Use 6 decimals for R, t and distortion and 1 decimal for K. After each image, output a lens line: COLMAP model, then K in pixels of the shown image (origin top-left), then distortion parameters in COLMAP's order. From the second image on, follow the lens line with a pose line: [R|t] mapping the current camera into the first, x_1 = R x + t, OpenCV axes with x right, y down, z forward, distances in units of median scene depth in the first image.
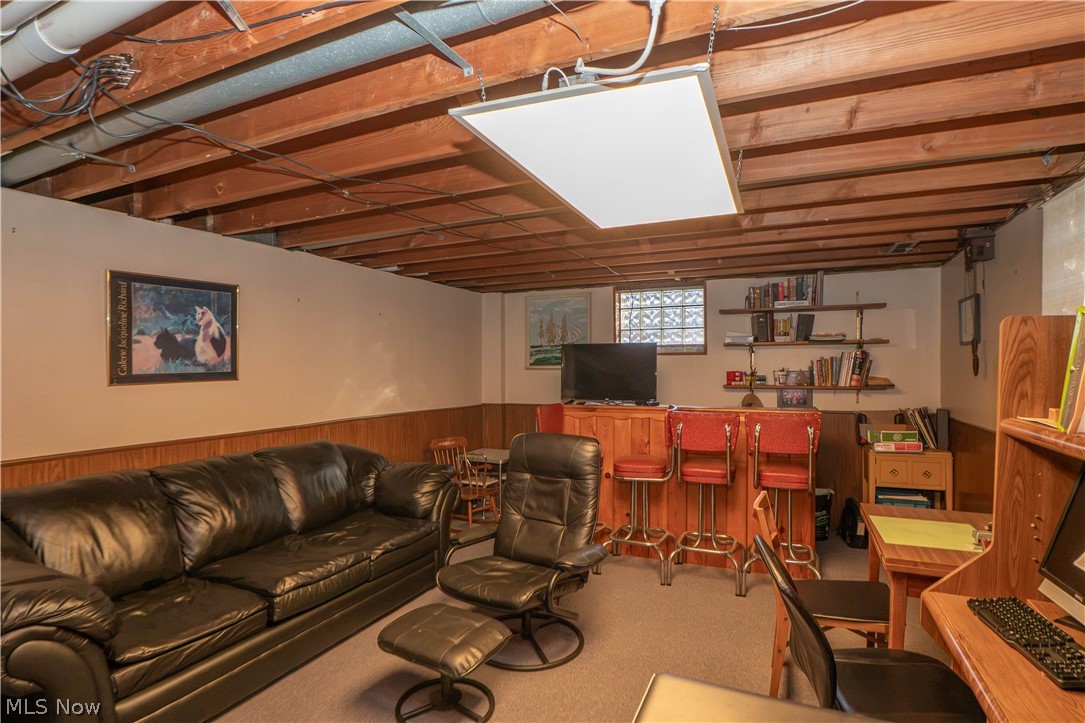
lens RADIAL K [[552.3, 0, 538.4], [0, 552.3, 361.3], [0, 0, 1]] dist [-0.045645, 0.000703]
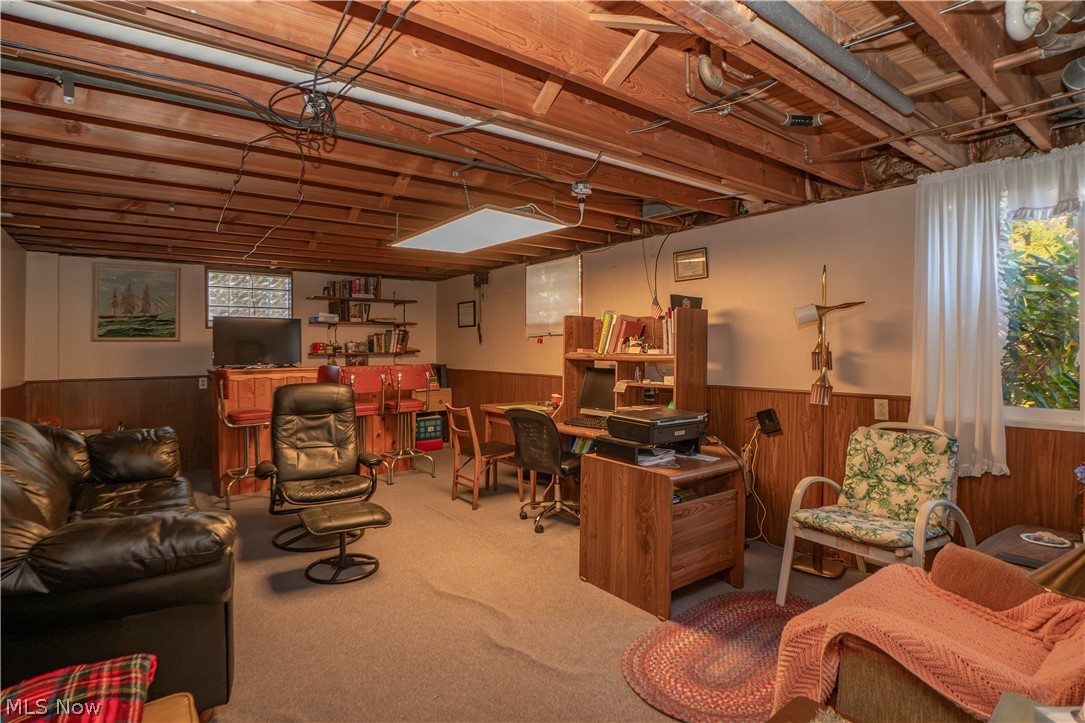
lens RADIAL K [[552.3, 0, 538.4], [0, 552.3, 361.3], [0, 0, 1]] dist [-0.045645, 0.000703]
pose [[0.485836, -0.015394, 0.873914, -0.493206], [-0.002047, 0.999822, 0.018749, 0.033350], [-0.874048, -0.010897, 0.485718, -0.099110]]
